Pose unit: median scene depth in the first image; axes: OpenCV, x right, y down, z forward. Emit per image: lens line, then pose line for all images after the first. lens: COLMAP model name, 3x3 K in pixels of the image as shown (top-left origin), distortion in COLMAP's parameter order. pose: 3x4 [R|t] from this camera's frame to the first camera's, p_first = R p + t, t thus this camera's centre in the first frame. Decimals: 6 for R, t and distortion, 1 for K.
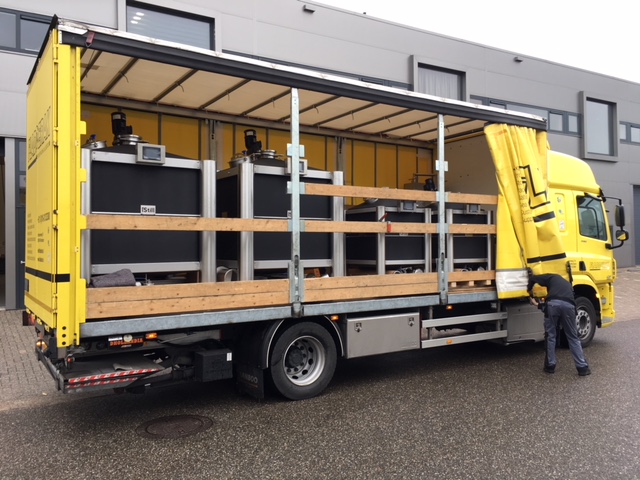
lens RADIAL K [[552.8, 0, 318.7], [0, 552.8, 238.9], [0, 0, 1]] dist [0.013158, -0.015211]
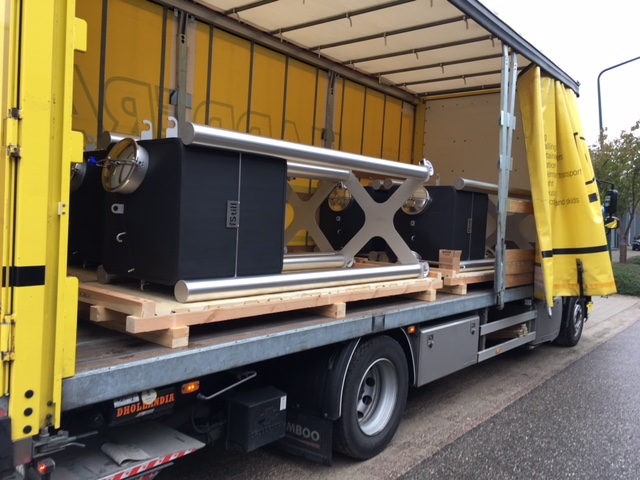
lens RADIAL K [[552.8, 0, 320.9], [0, 552.8, 240.4], [0, 0, 1]] dist [0.013158, -0.015211]
pose [[0.949449, 0.043011, 0.310961, -0.310528], [-0.062730, 0.996585, 0.053688, 0.006014], [-0.307590, -0.070480, 0.948905, 0.435031]]
